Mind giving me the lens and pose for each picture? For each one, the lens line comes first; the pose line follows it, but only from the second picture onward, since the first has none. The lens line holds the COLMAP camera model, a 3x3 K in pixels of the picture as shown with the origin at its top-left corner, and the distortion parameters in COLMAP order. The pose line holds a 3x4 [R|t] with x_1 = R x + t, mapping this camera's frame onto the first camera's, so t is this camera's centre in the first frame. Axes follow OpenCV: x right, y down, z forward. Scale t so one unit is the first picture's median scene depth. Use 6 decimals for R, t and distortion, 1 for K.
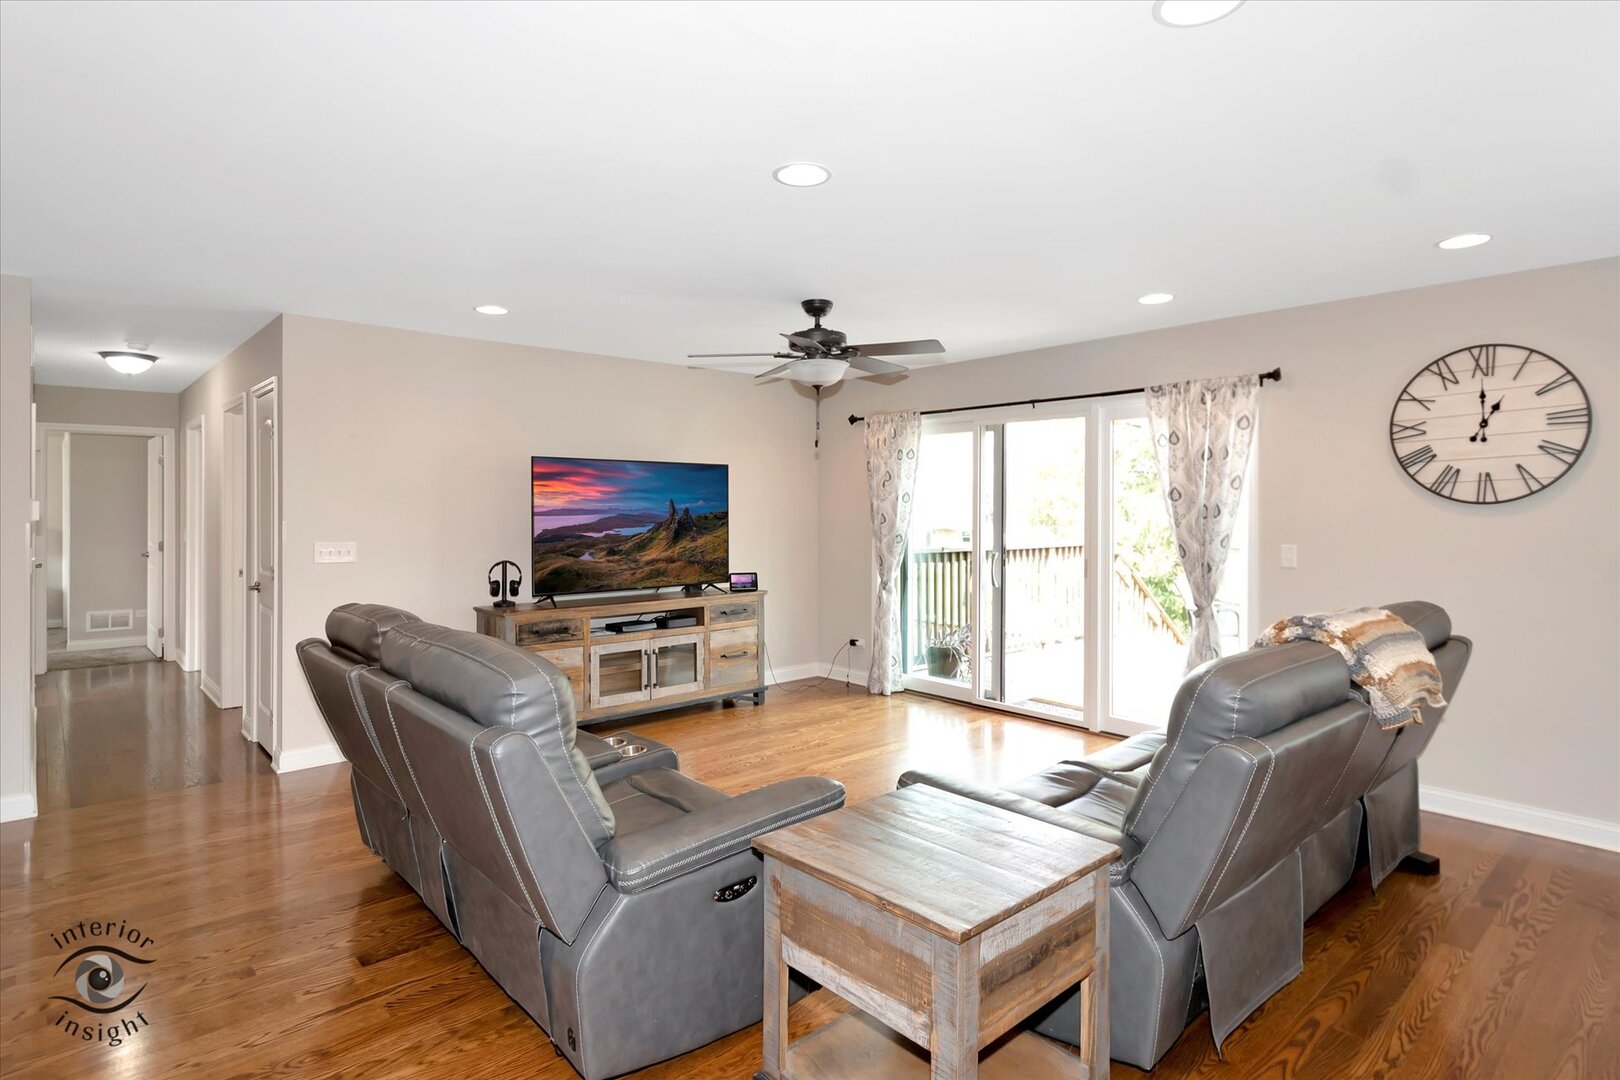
lens RADIAL K [[841.5, 0, 812.0], [0, 841.5, 509.6], [0, 0, 1]] dist [0.007064, -0.002458]
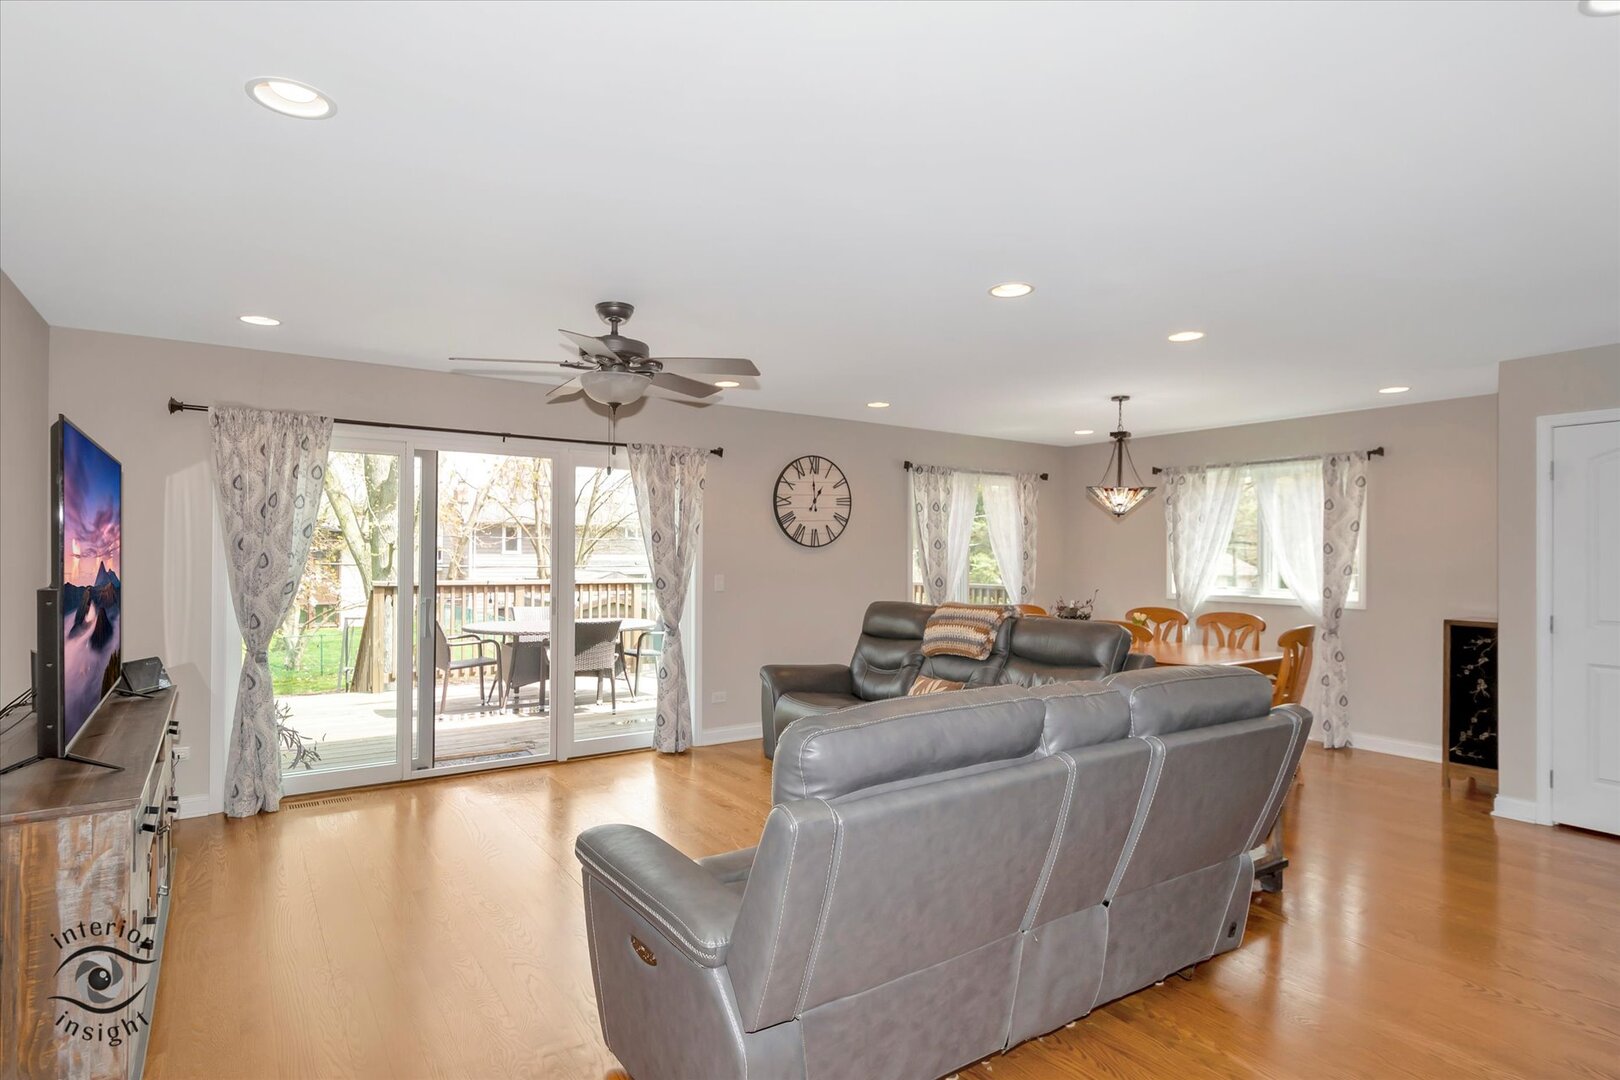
lens RADIAL K [[841.5, 0, 813.1], [0, 841.5, 549.9], [0, 0, 1]] dist [0.007064, -0.002458]
pose [[0.130749, 0.001178, 0.991415, -0.969719], [-0.005176, 0.999986, -0.000506, -0.000066], [-0.991402, -0.005066, 0.130754, 0.817571]]
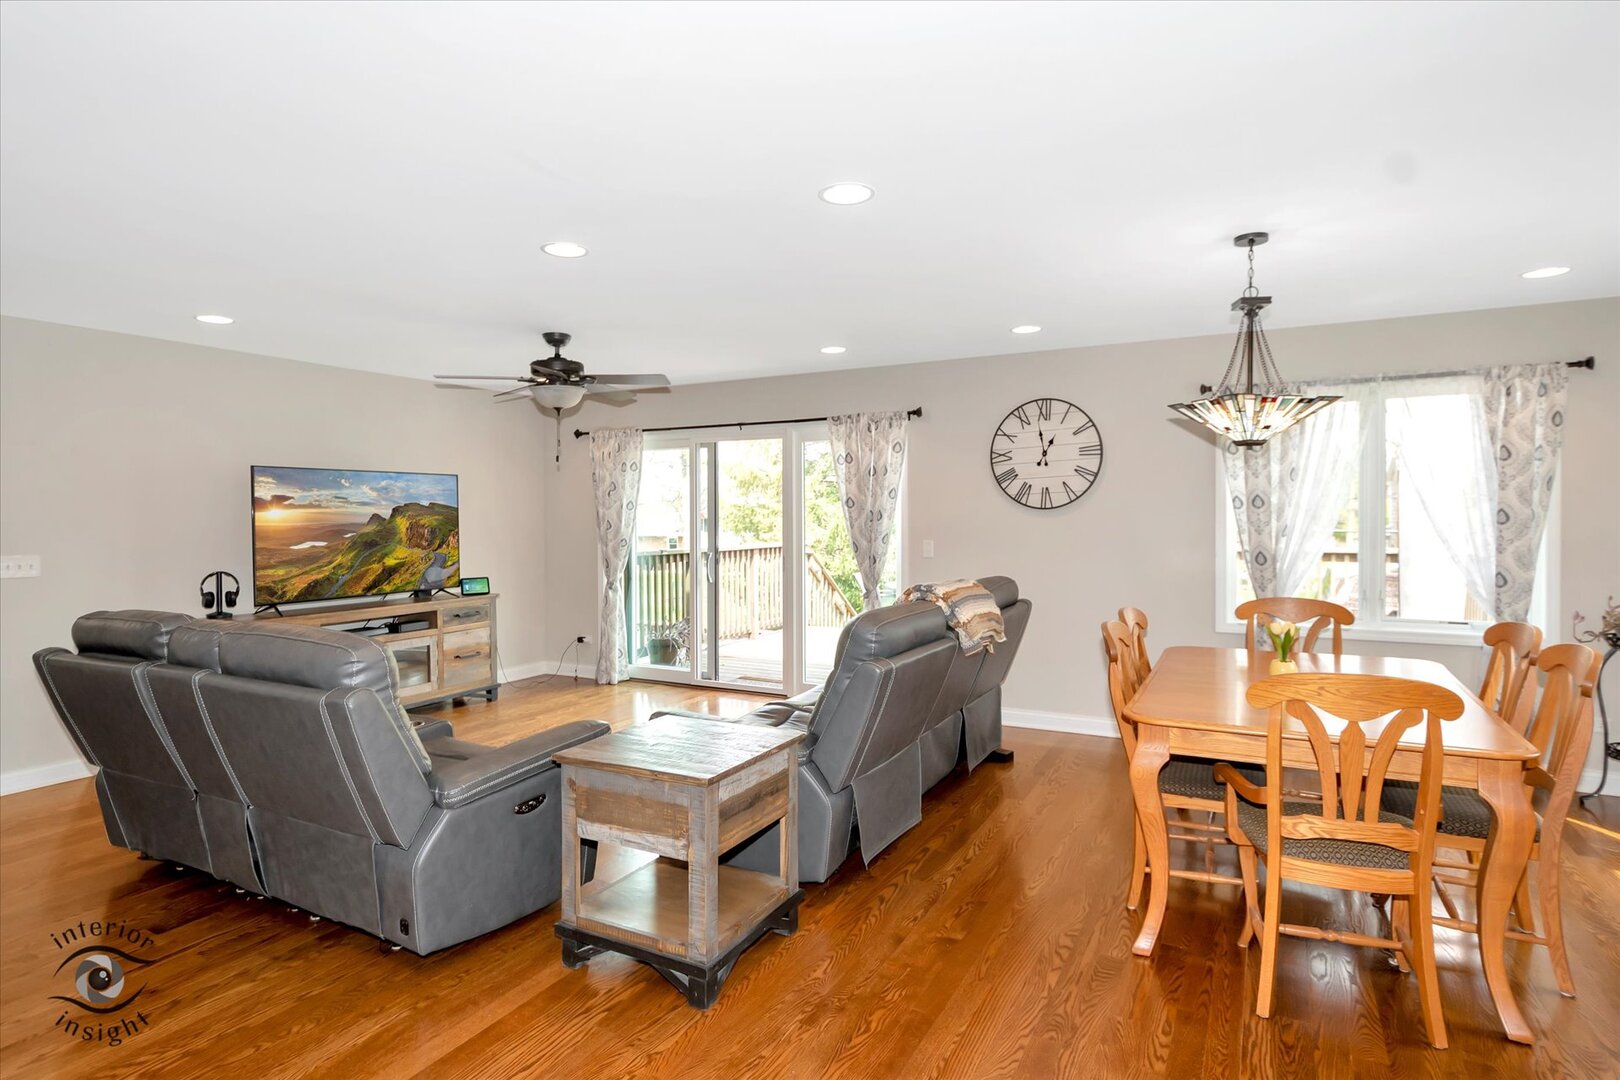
lens RADIAL K [[841.5, 0, 814.3], [0, 841.5, 527.0], [0, 0, 1]] dist [0.007064, -0.002458]
pose [[0.939611, -0.011675, 0.342044, -0.070522], [0.007749, 0.999888, 0.012843, 0.002471], [-0.342155, -0.009417, 0.939596, -0.228287]]
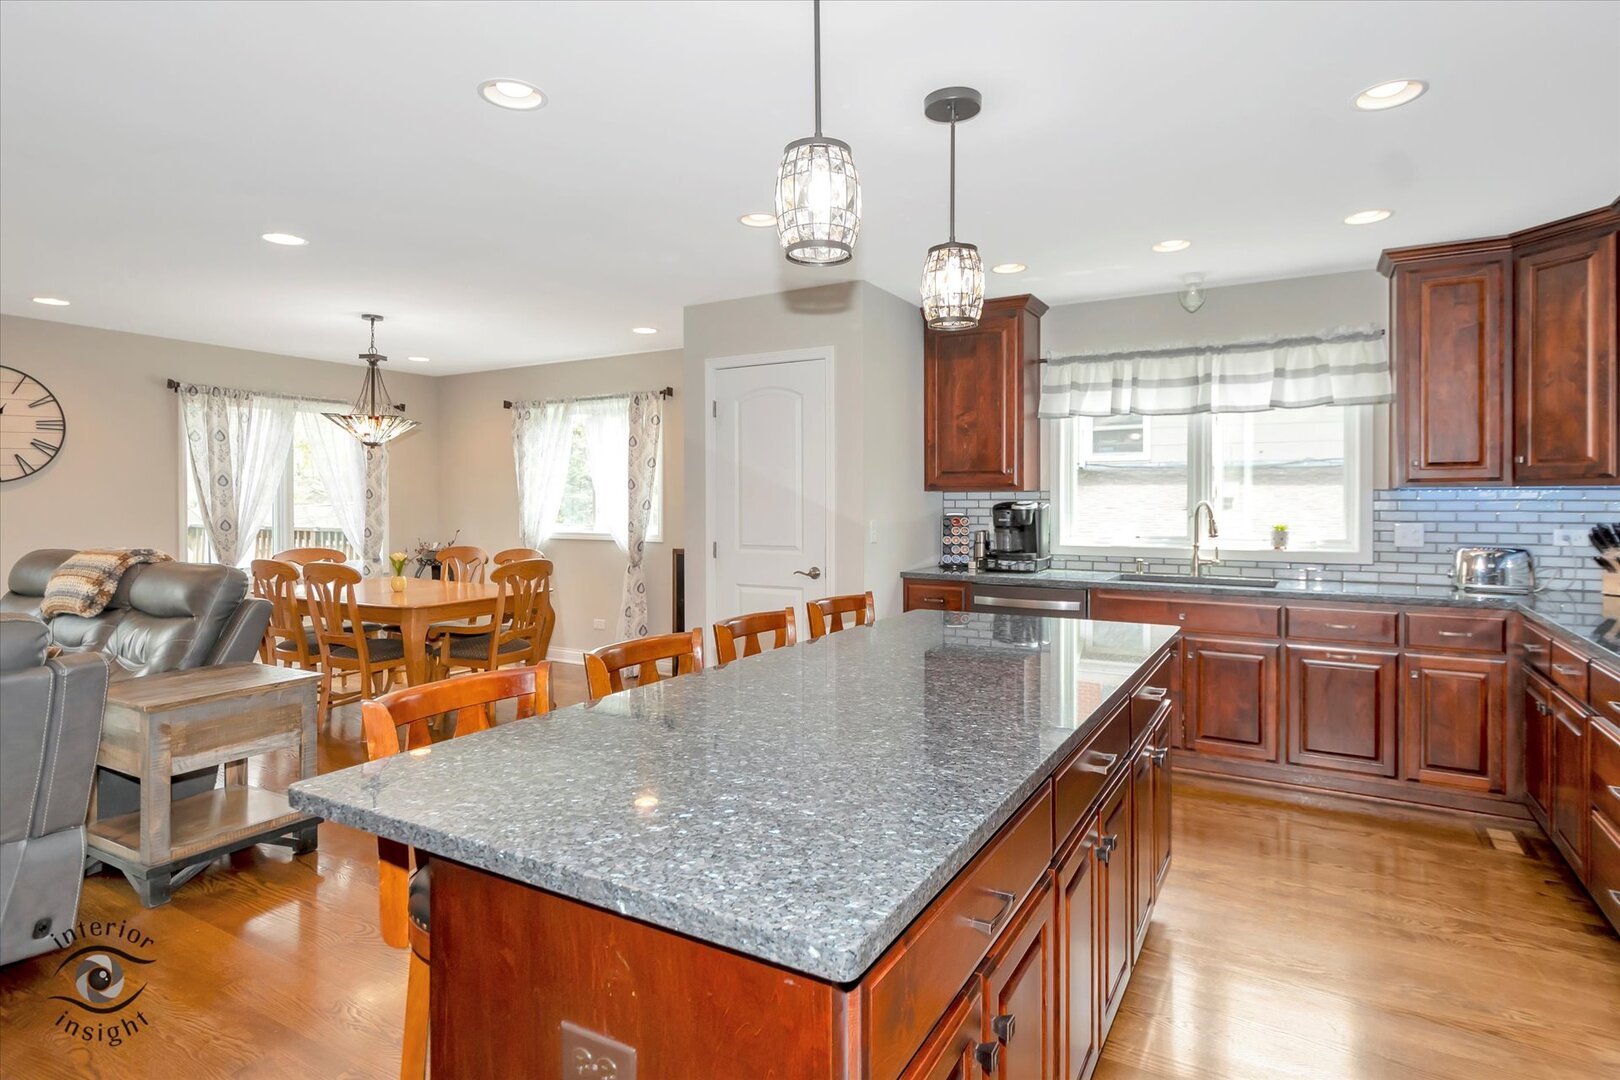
lens RADIAL K [[841.5, 0, 814.6], [0, 841.5, 511.4], [0, 0, 1]] dist [0.007064, -0.002458]
pose [[-0.313830, -0.015811, 0.949348, -0.931241], [0.000968, 0.999855, 0.016972, 0.018410], [-0.949479, 0.006245, -0.313769, 0.191845]]
